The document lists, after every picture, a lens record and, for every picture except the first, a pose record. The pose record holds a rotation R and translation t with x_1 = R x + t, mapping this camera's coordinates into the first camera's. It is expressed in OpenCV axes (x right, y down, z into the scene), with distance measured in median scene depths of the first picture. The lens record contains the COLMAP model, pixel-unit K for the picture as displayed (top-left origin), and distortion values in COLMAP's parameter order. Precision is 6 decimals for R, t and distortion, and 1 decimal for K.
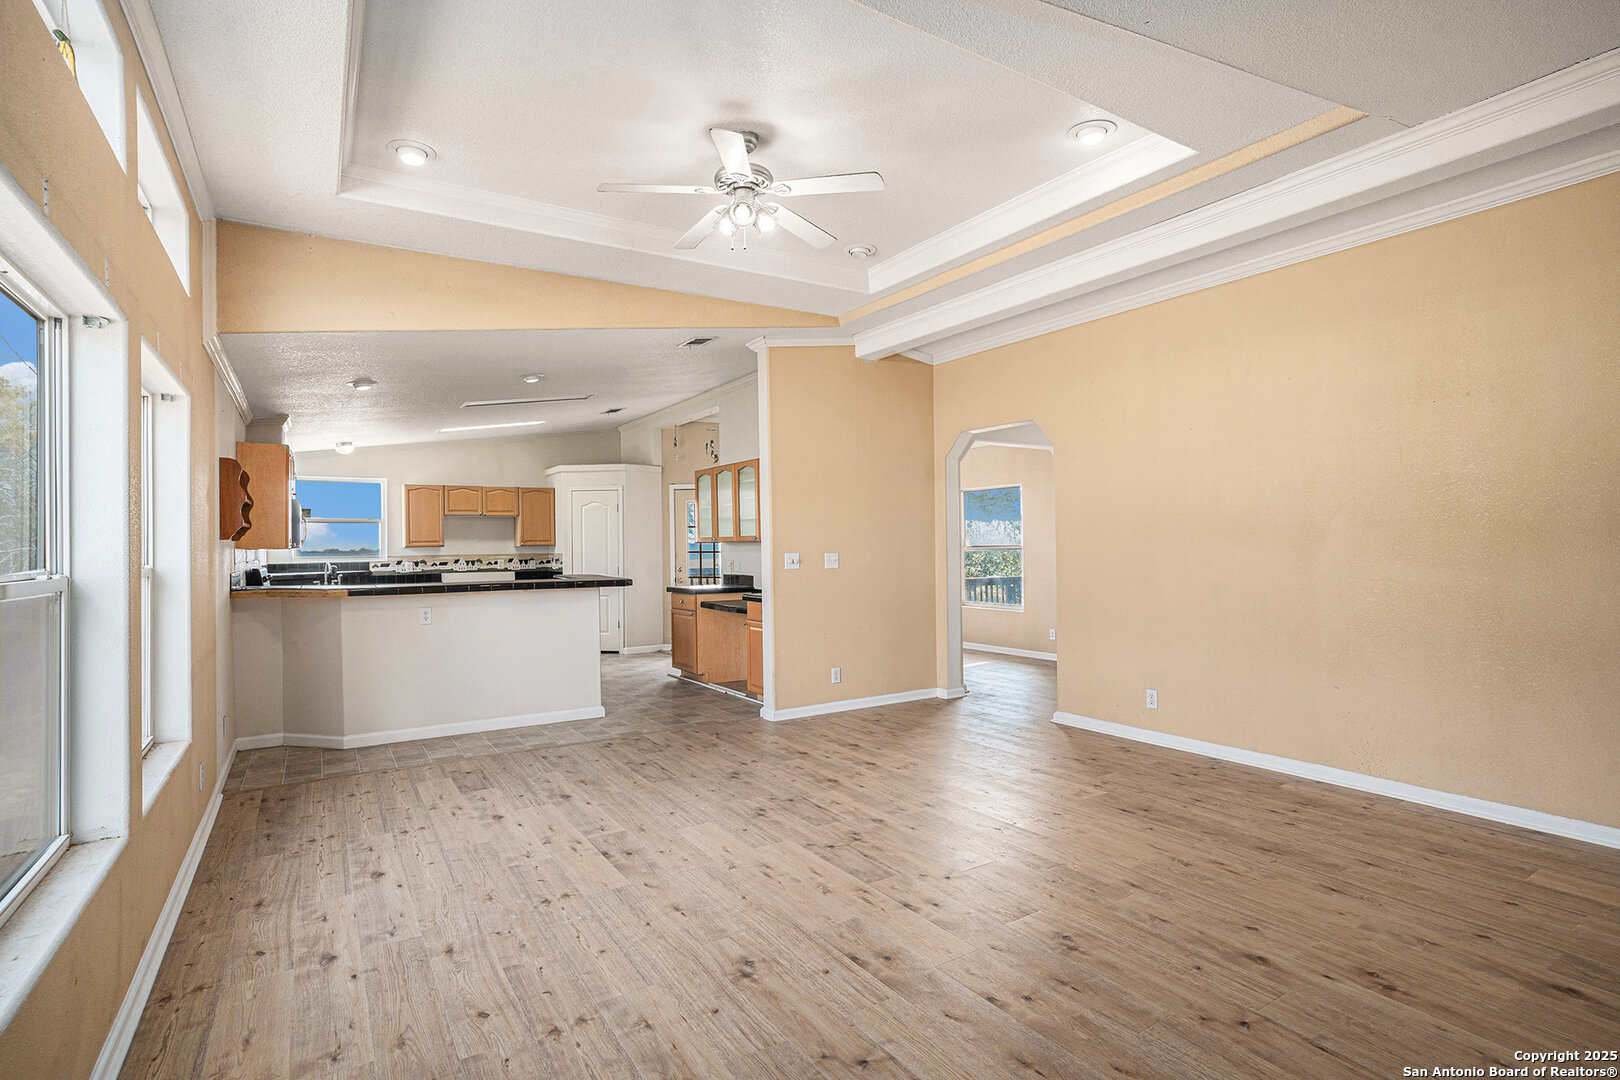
lens RADIAL K [[811.1, 0, 819.6], [0, 811.1, 537.9], [0, 0, 1]] dist [-0.079449, 0.034958]
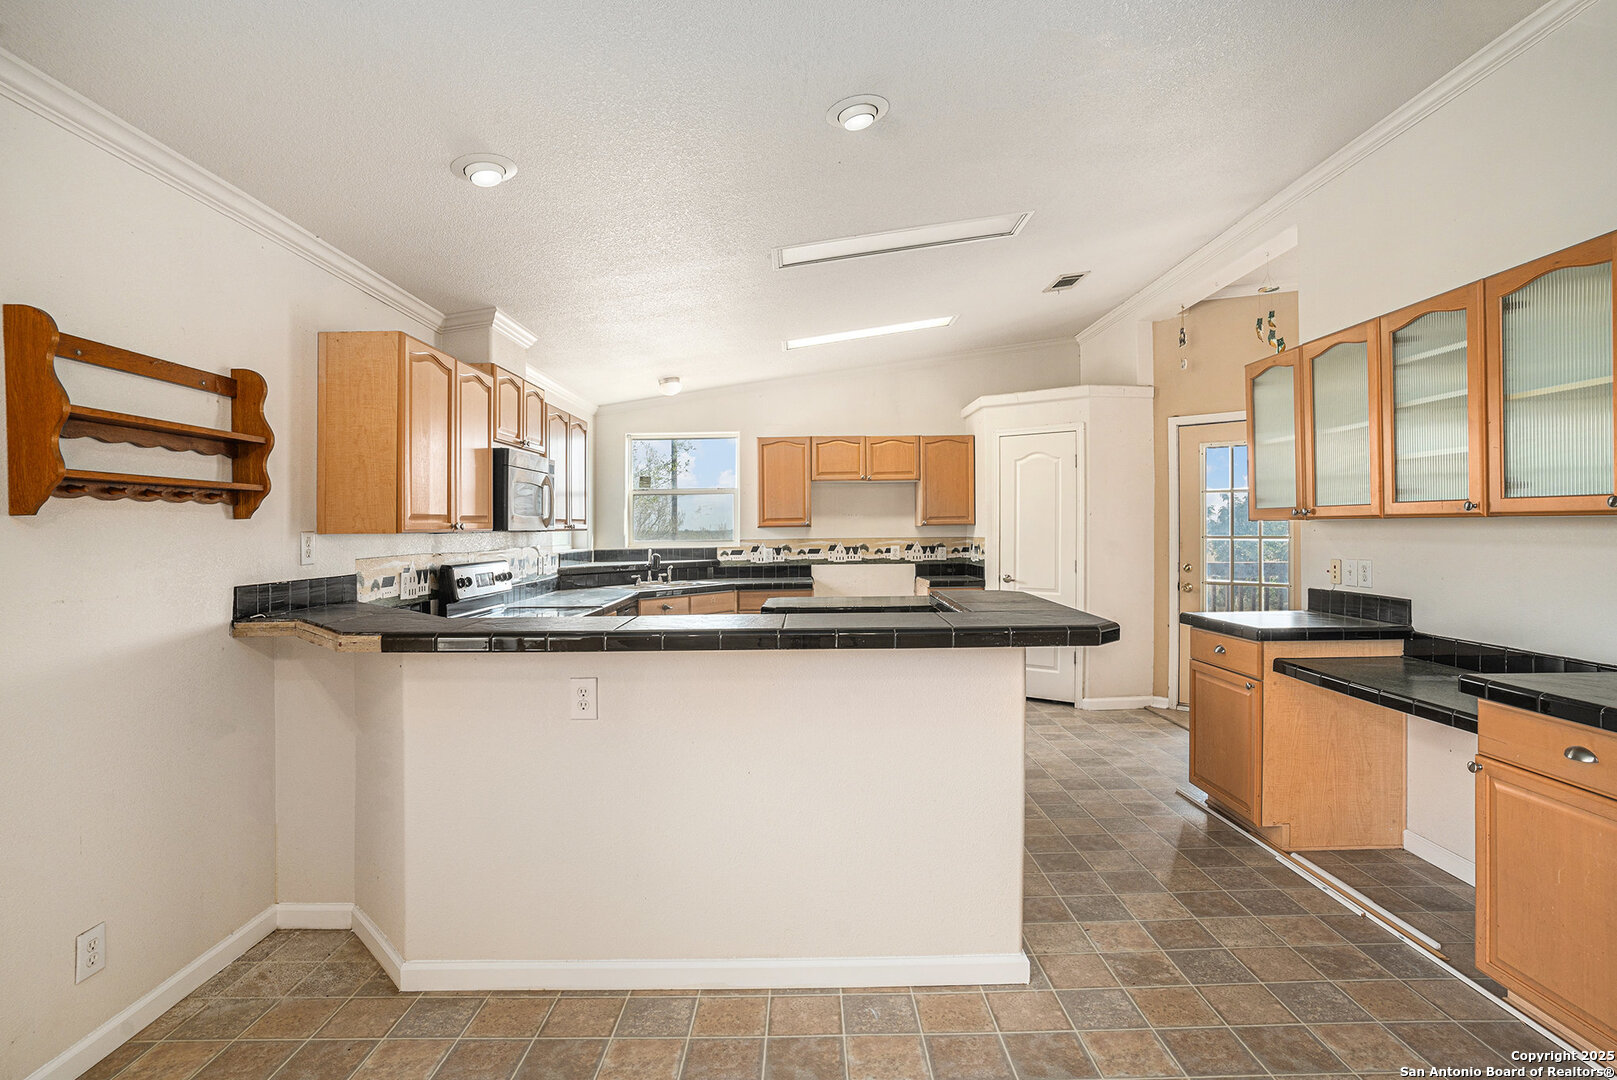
lens RADIAL K [[809.6, 0, 801.0], [0, 809.6, 518.2], [0, 0, 1]] dist [-0.079449, 0.034958]
pose [[0.839004, -0.001420, -0.544123, -0.159033], [0.003001, 0.999993, 0.002017, 0.003935], [0.544117, -0.003325, 0.839003, 0.644952]]
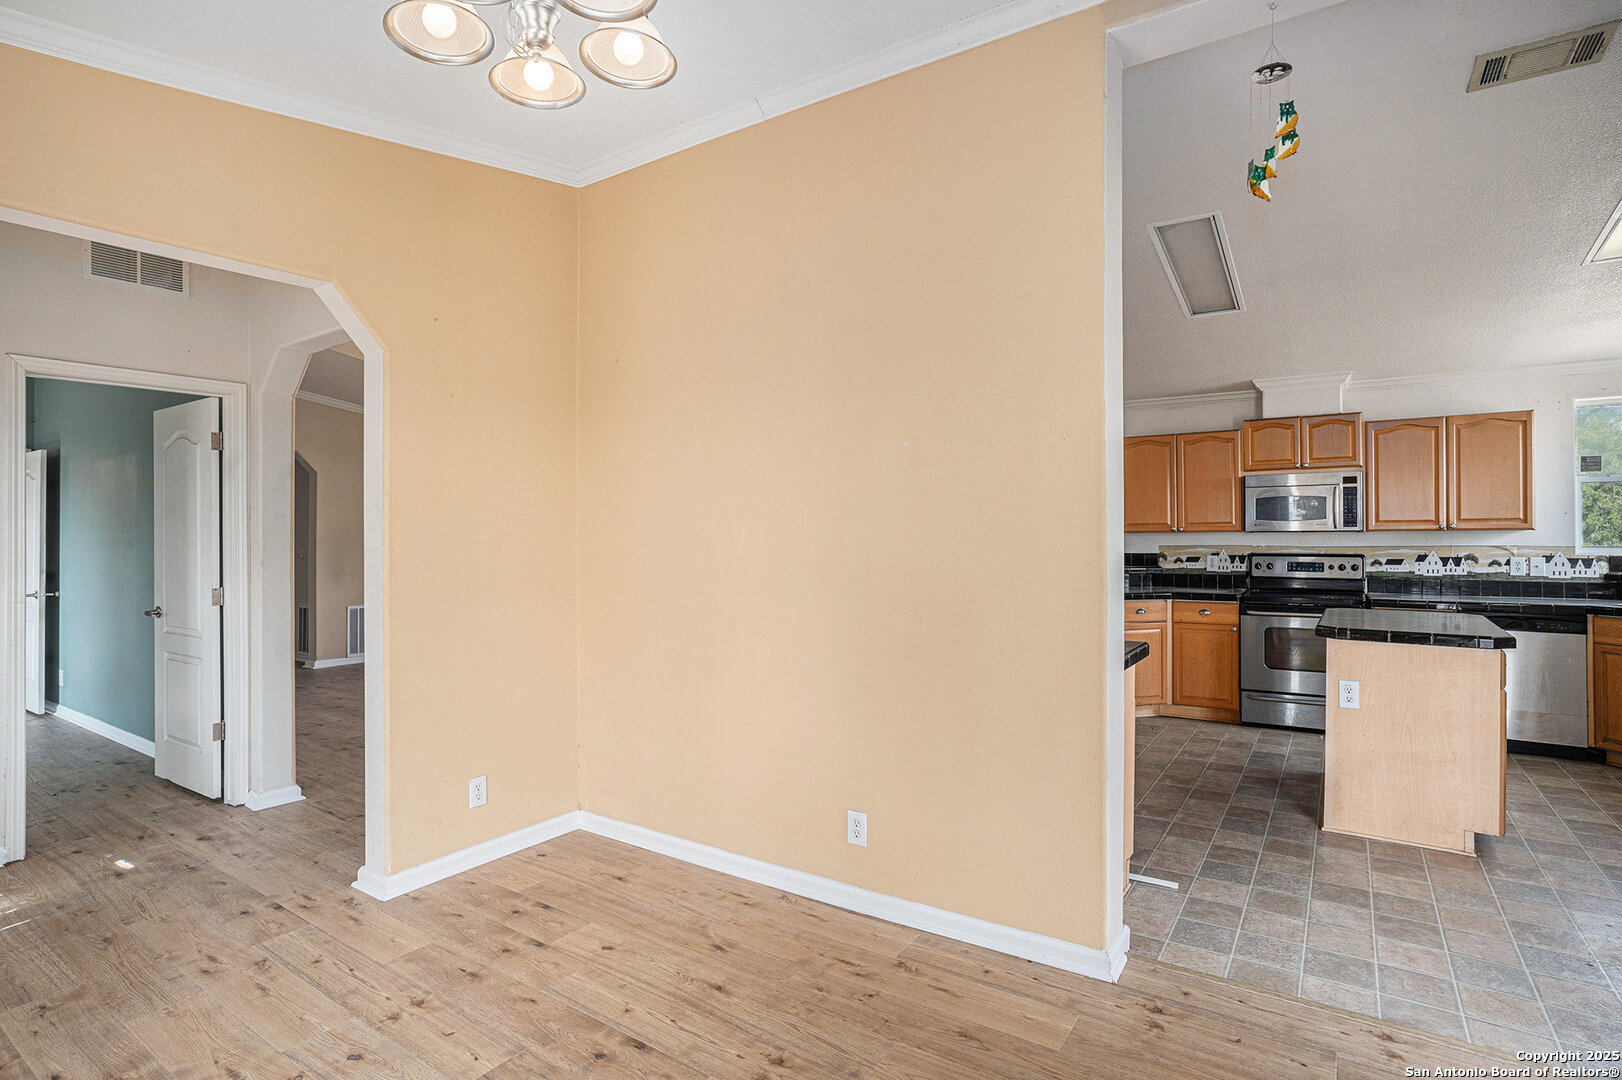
lens RADIAL K [[812.1, 0, 818.7], [0, 812.1, 537.2], [0, 0, 1]] dist [-0.079449, 0.034958]
pose [[-0.920475, 0.019951, -0.390293, 0.124465], [0.022326, 0.999750, -0.001548, 0.011481], [0.390164, -0.010138, -0.920690, 1.694336]]
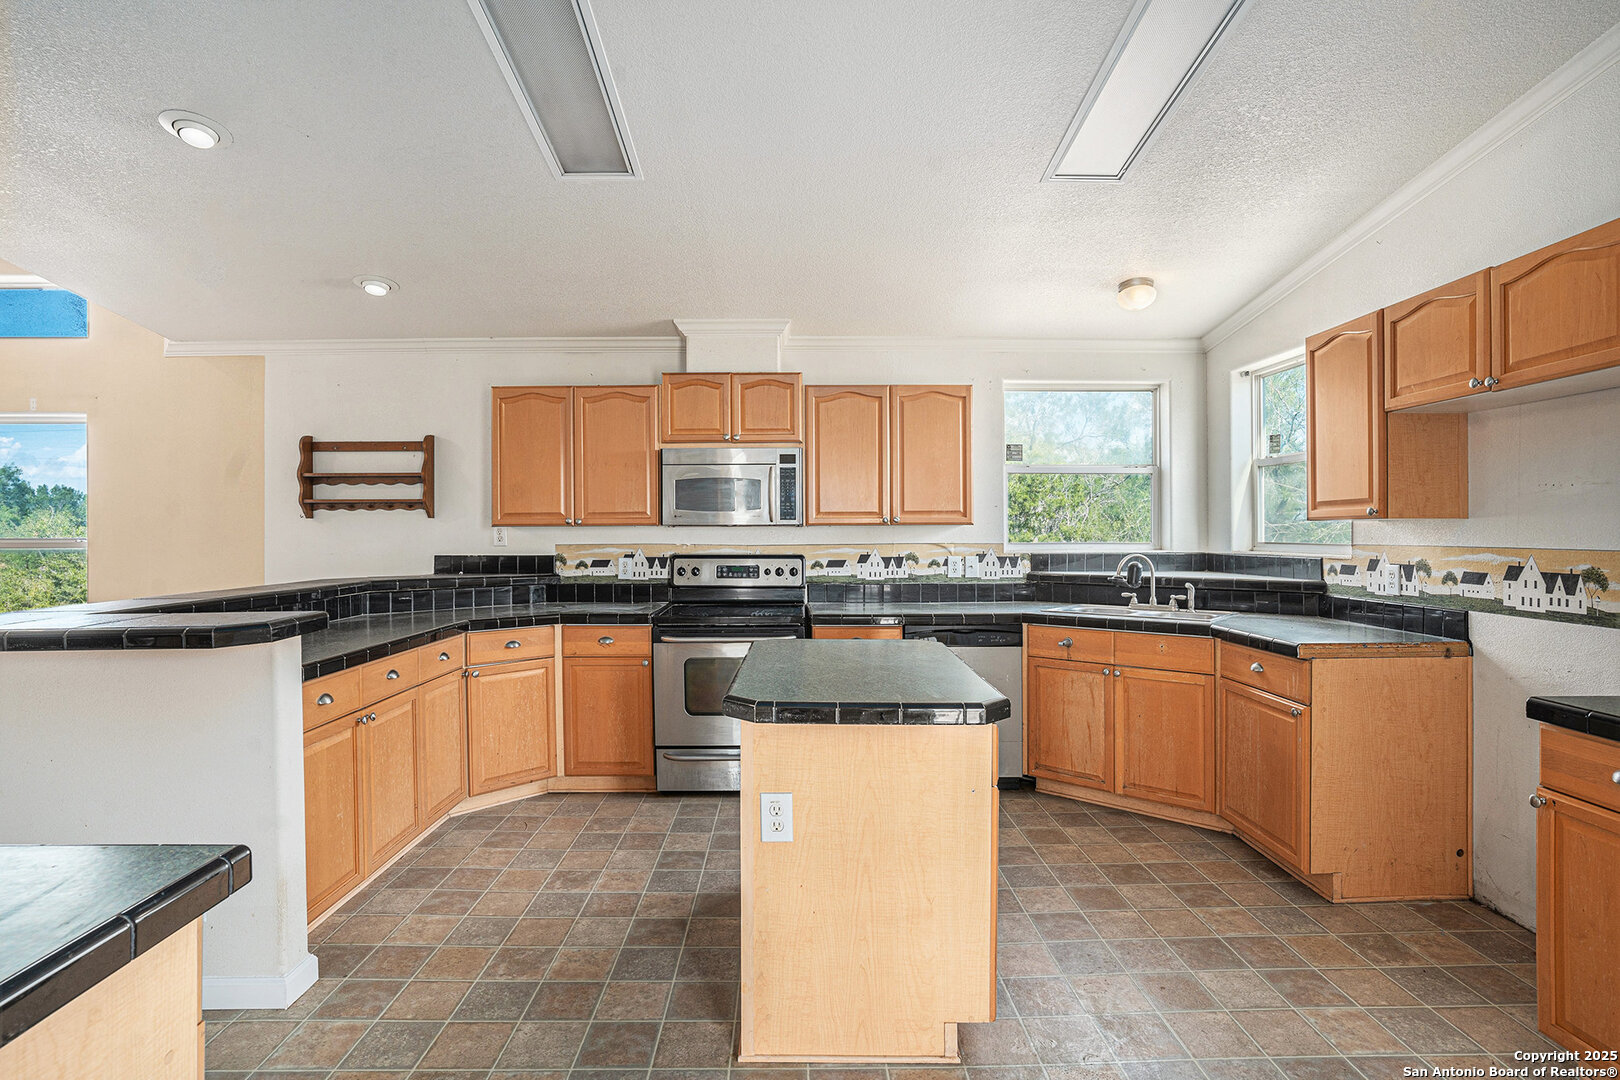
lens RADIAL K [[818.6, 0, 808.8], [0, 818.6, 517.4], [0, 0, 1]] dist [-0.023378, 0.002637]
pose [[-0.533137, 0.006020, -0.846008, -0.171497], [0.018208, 0.999825, -0.004360, 0.013004], [0.845833, -0.017729, -0.533153, 1.511250]]
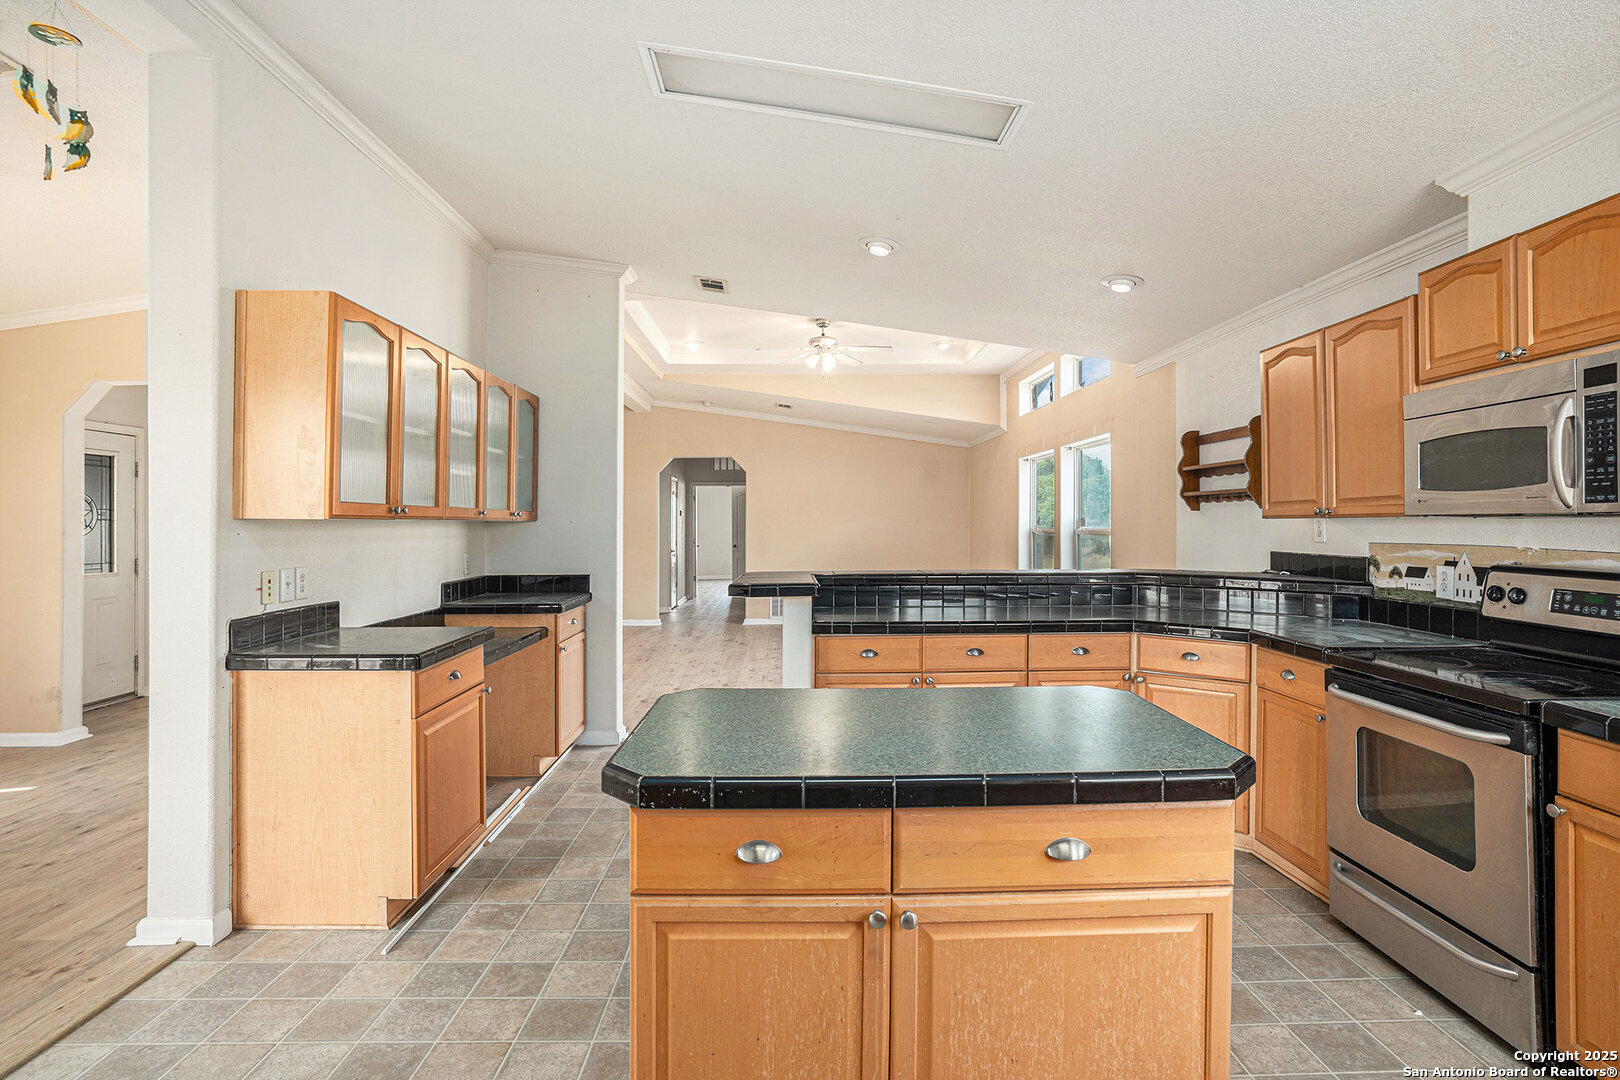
lens RADIAL K [[811.1, 0, 813.6], [0, 811.1, 521.6], [0, 0, 1]] dist [-0.079449, 0.034958]
pose [[-0.850101, 0.021548, 0.526178, -0.641945], [0.014501, 0.999741, -0.017512, 0.020241], [-0.526420, -0.007257, -0.850194, 1.560685]]
